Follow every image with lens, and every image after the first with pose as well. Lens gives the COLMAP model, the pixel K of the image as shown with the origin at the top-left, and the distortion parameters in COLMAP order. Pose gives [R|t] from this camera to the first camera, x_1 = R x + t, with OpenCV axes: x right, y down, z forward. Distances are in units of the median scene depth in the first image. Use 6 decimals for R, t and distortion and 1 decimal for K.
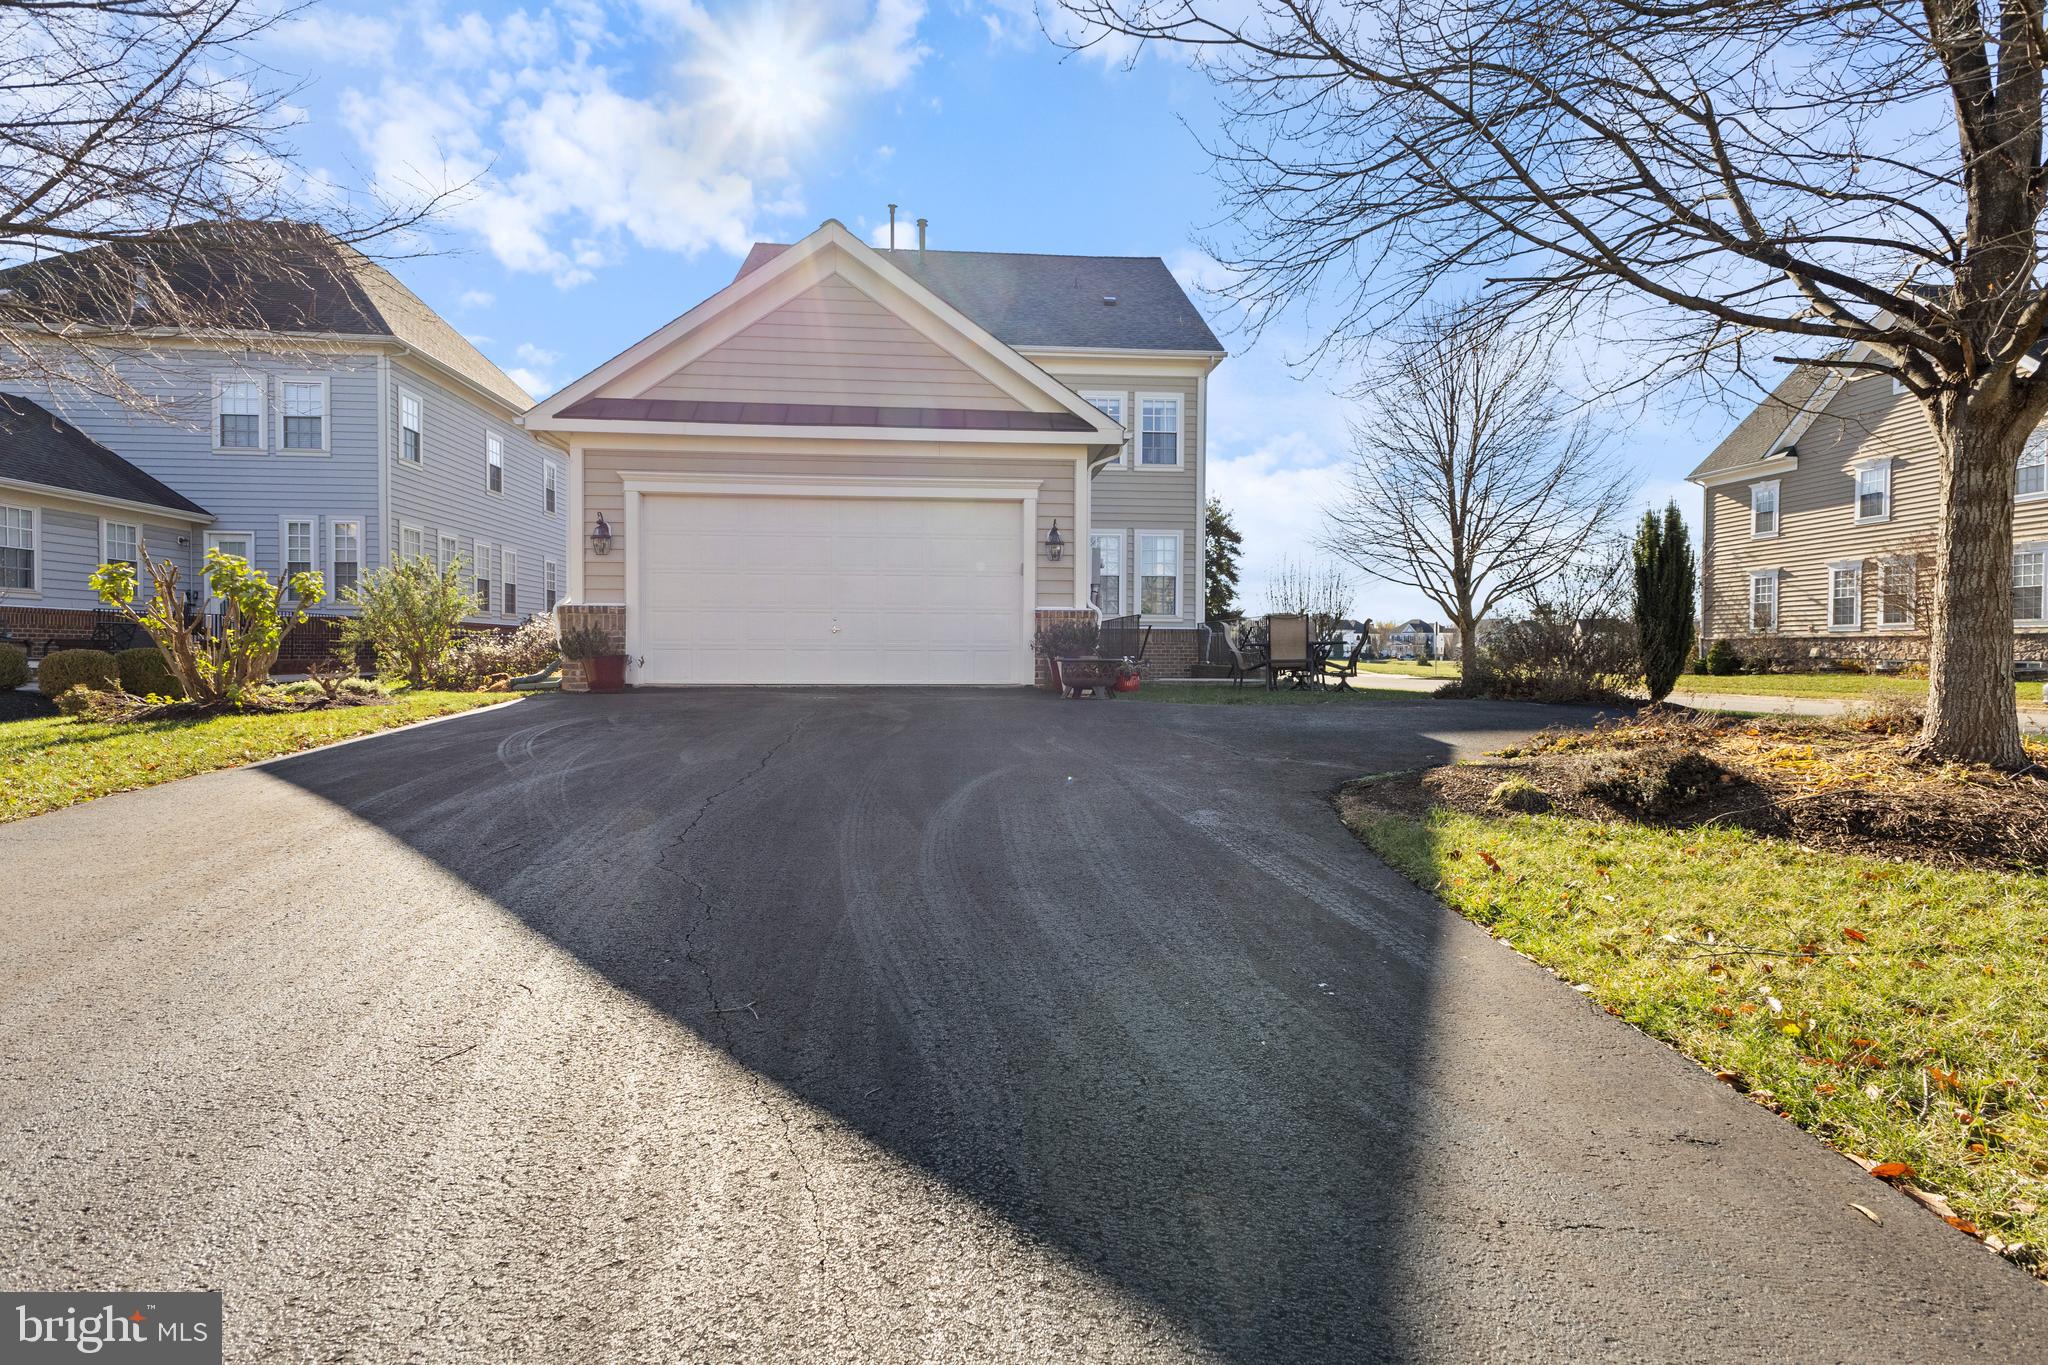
lens RADIAL K [[1045.9, 0, 1024.0], [0, 1045.9, 682.5], [0, 0, 1]] dist [0.018158, -0.000388]
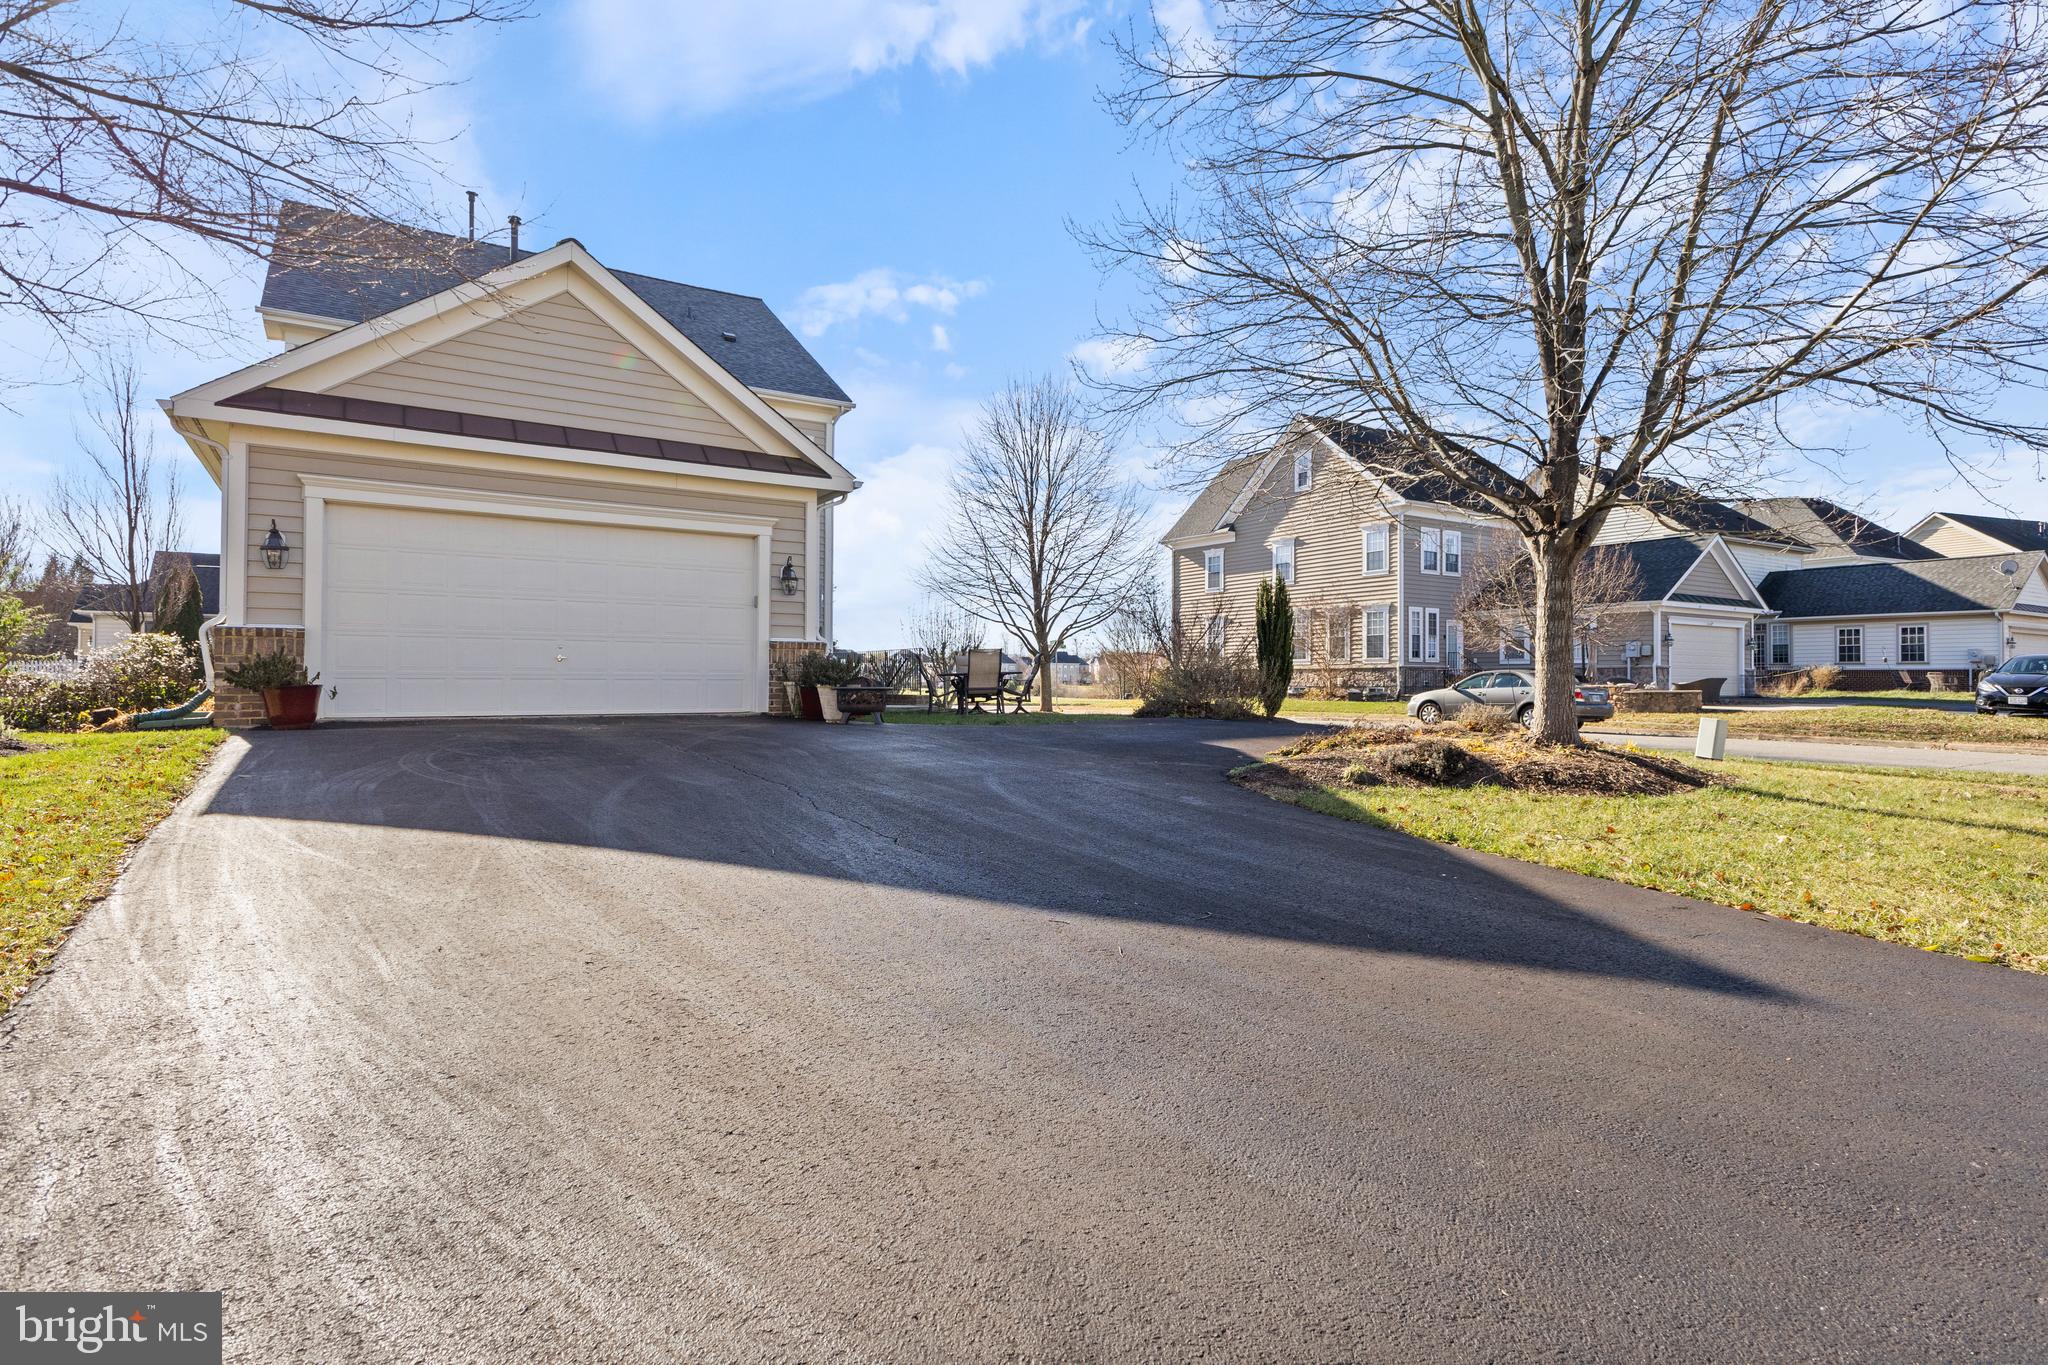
lens RADIAL K [[1045.9, 0, 1024.0], [0, 1045.9, 682.5], [0, 0, 1]] dist [0.018158, -0.000388]
pose [[0.882294, -0.001676, 0.470696, -0.265549], [0.014077, 0.999640, -0.022828, -0.000138], [-0.470488, 0.026767, 0.882000, -0.048913]]
